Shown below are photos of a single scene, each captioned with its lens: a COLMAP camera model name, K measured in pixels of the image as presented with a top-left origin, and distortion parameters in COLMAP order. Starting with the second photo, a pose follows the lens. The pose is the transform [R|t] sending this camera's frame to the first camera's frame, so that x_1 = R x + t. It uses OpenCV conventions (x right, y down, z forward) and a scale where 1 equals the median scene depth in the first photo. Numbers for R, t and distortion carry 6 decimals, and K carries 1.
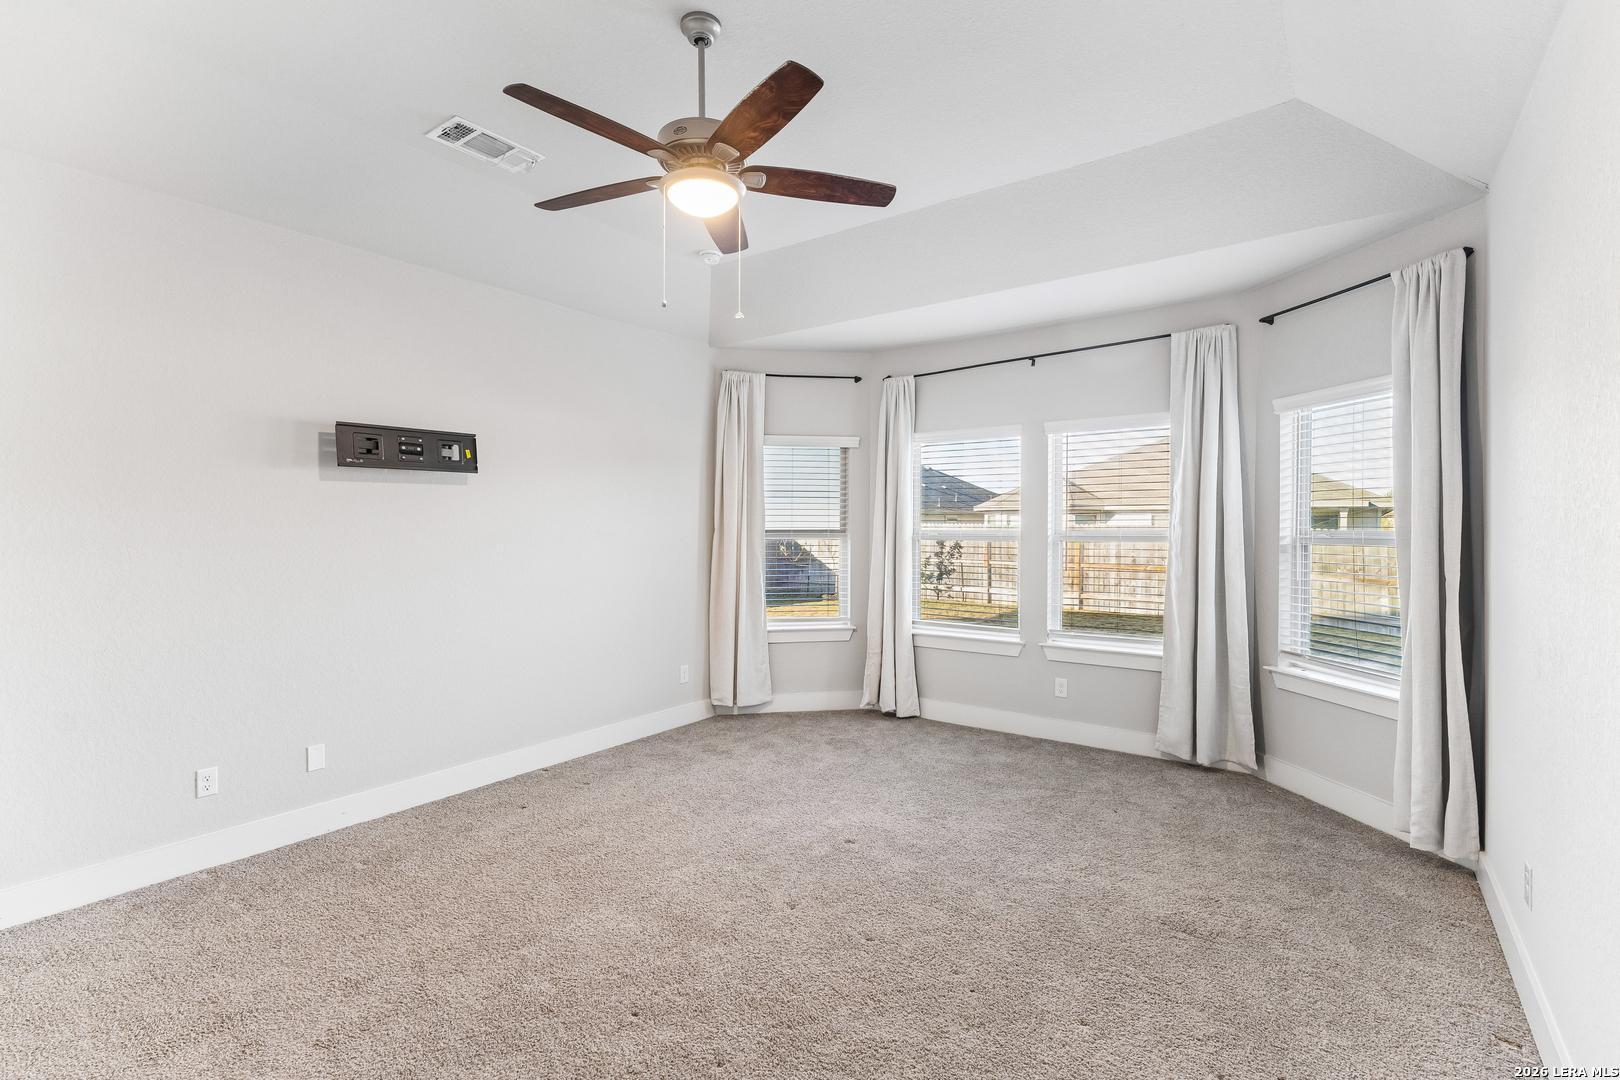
lens RADIAL K [[750.7, 0, 806.1], [0, 750.7, 534.7], [0, 0, 1]] dist [0.004028, -0.000450]
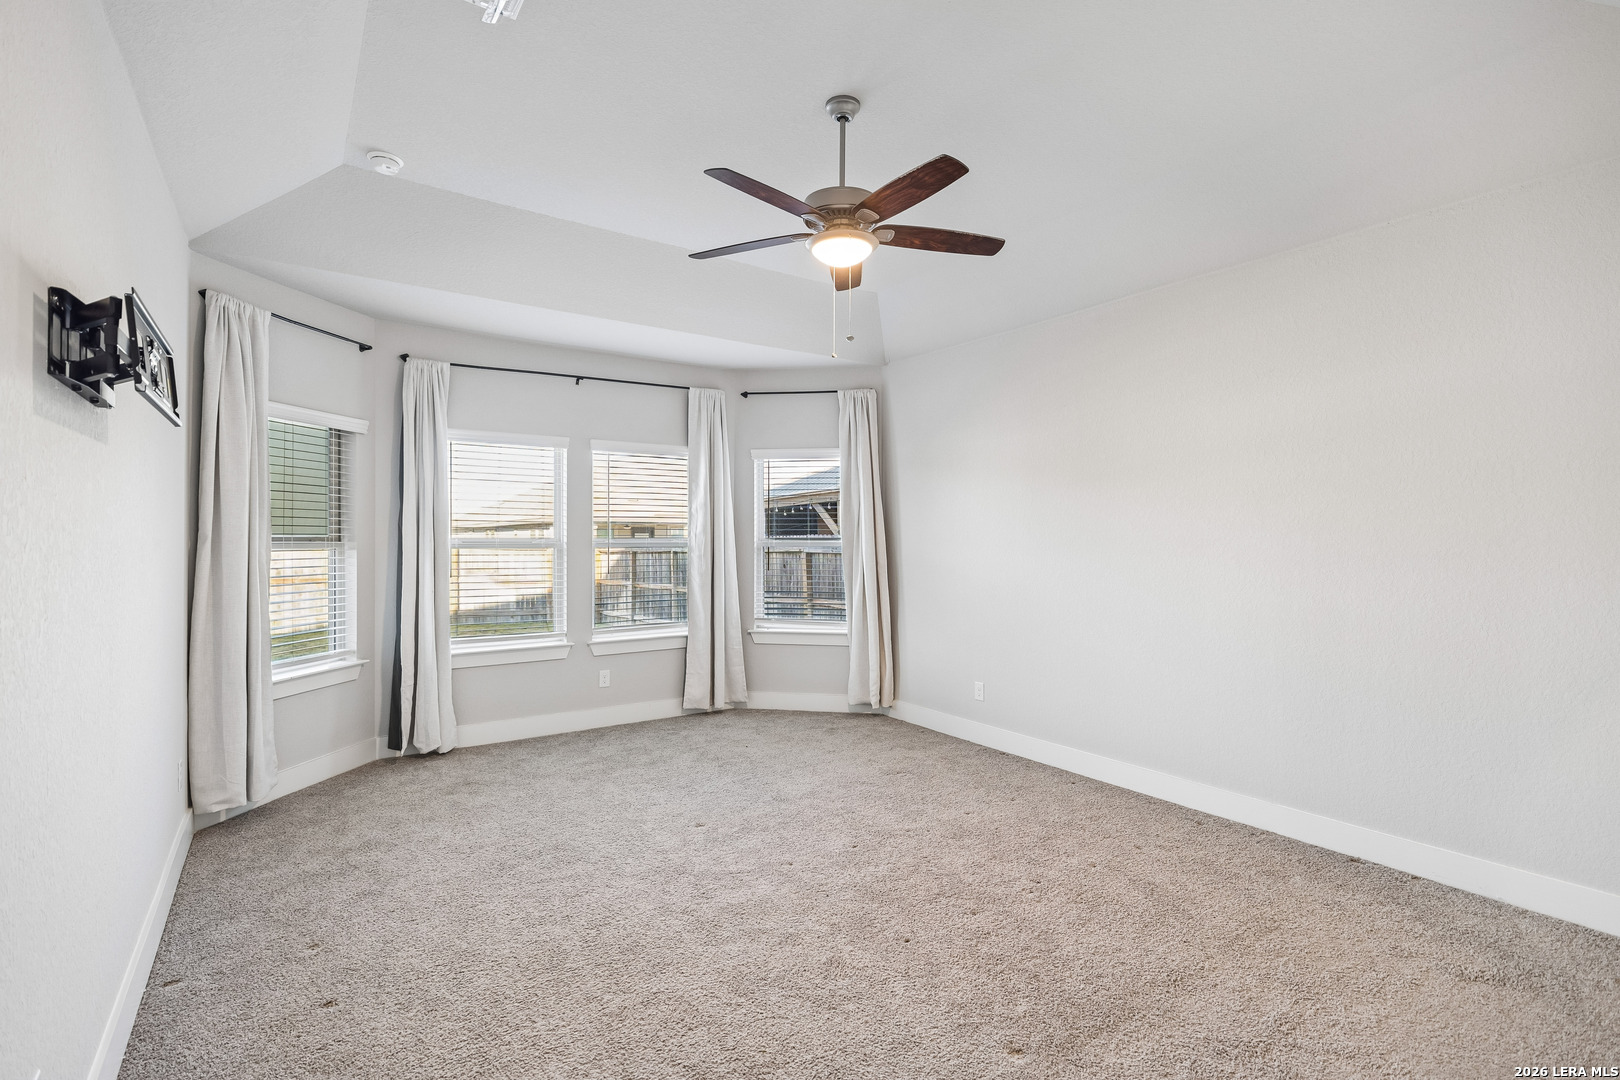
lens RADIAL K [[766.2, 0, 831.6], [0, 766.2, 528.8], [0, 0, 1]] dist [0.001172, 0.001626]
pose [[0.299756, 0.010922, 0.953953, -0.713286], [0.006680, 0.999886, -0.013547, -0.001289], [-0.953993, 0.010433, 0.299649, 0.367886]]
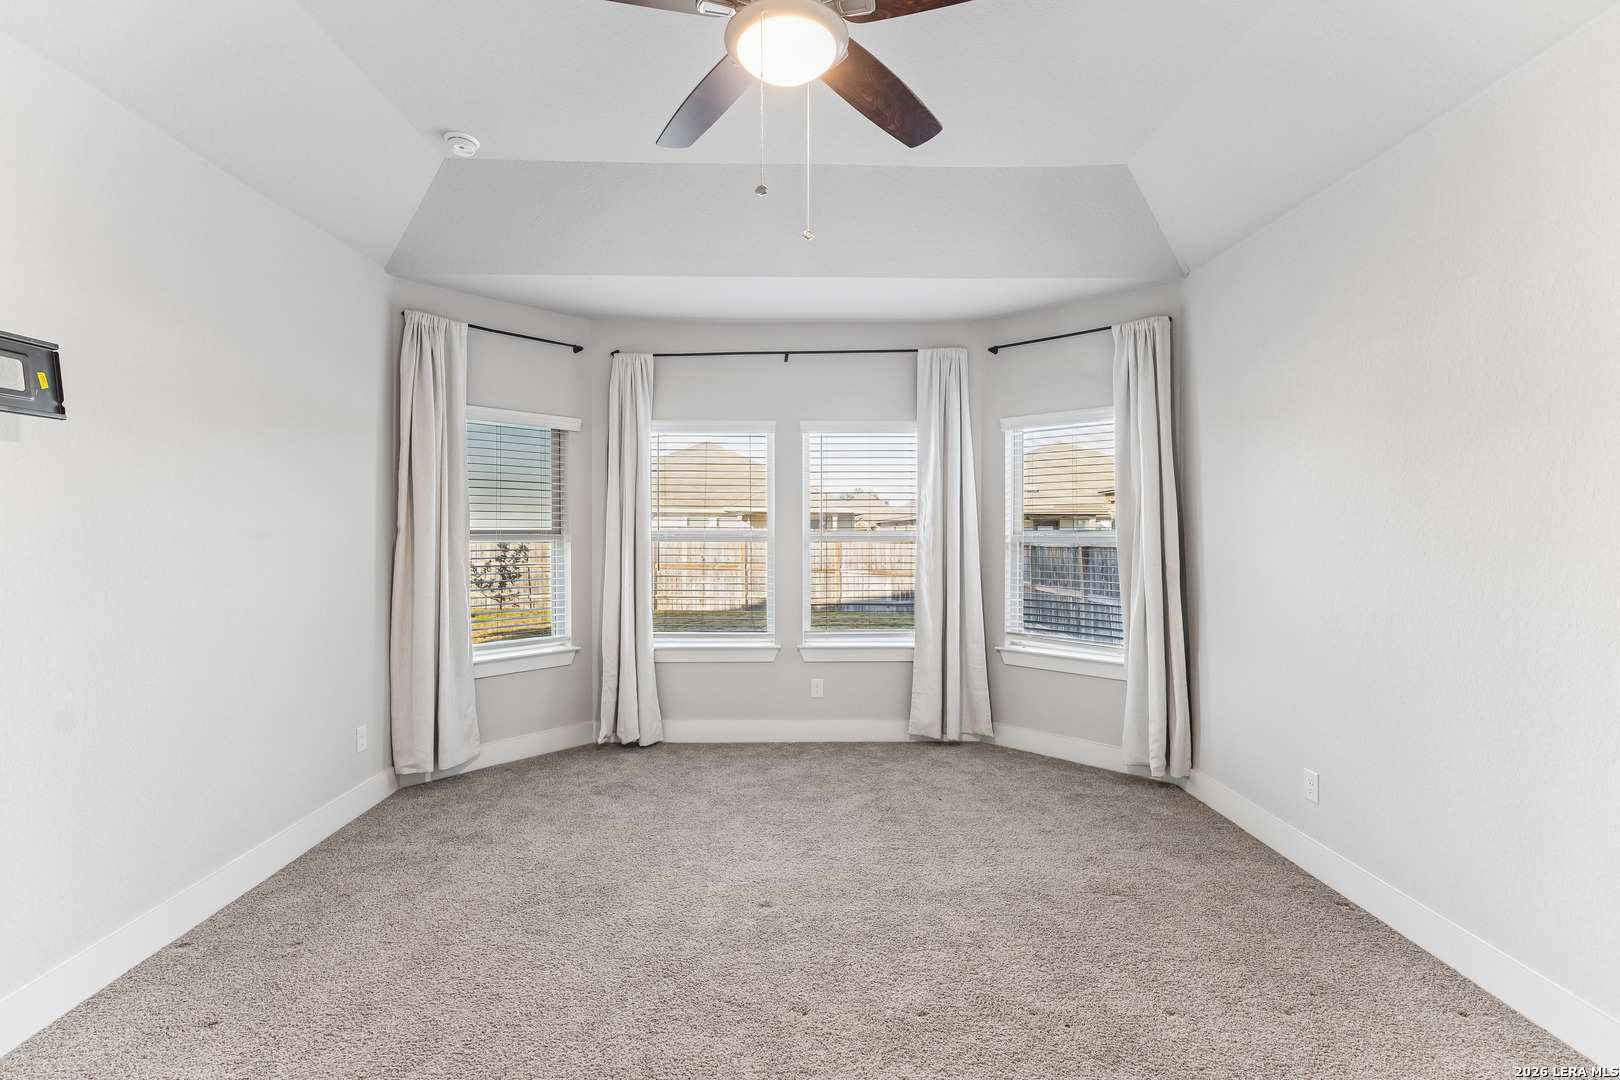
lens RADIAL K [[750.7, 0, 803.4], [0, 750.7, 539.3], [0, 0, 1]] dist [0.004028, -0.000450]
pose [[0.791933, -0.007558, 0.610561, -0.311654], [0.005033, 0.999970, 0.005850, 0.000017], [-0.610587, -0.001560, 0.791947, 0.242224]]
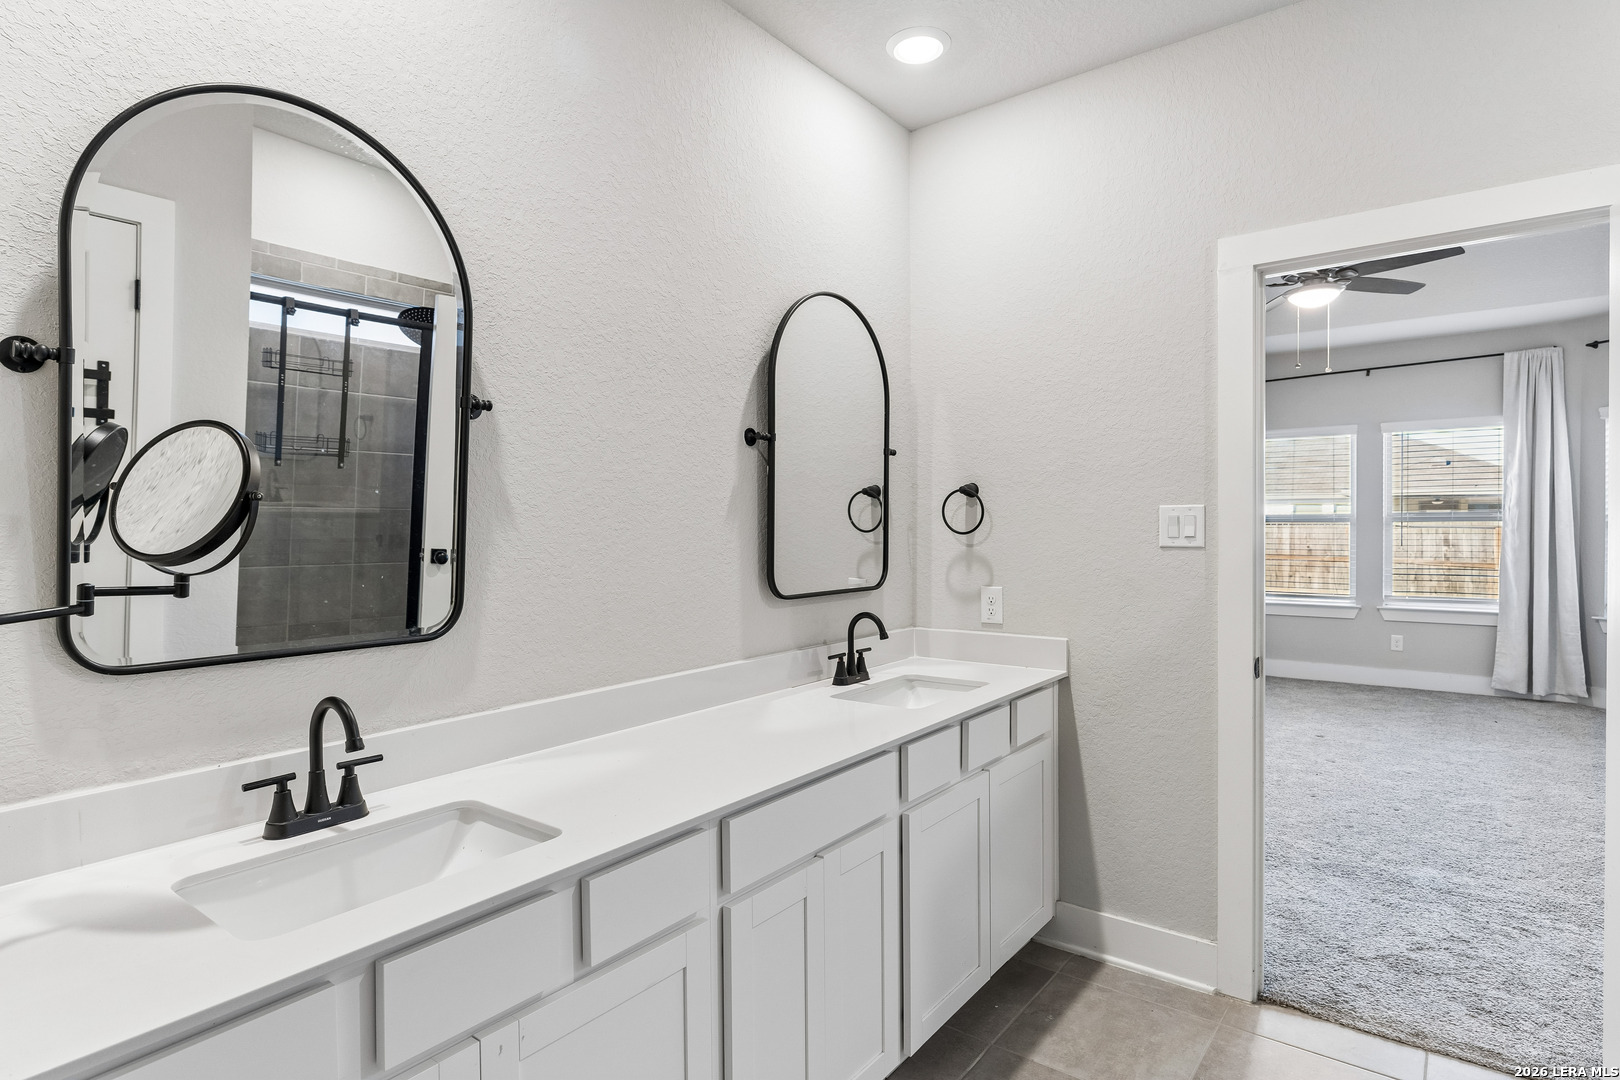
lens RADIAL K [[854.2, 0, 806.1], [0, 854.2, 536.2], [0, 0, 1]] dist [-0.005413, -0.002159]
pose [[0.999922, -0.004798, -0.011553, -0.656038], [0.004833, 0.999984, 0.003059, 0.025661], [0.011538, -0.003115, 0.999929, -0.421172]]
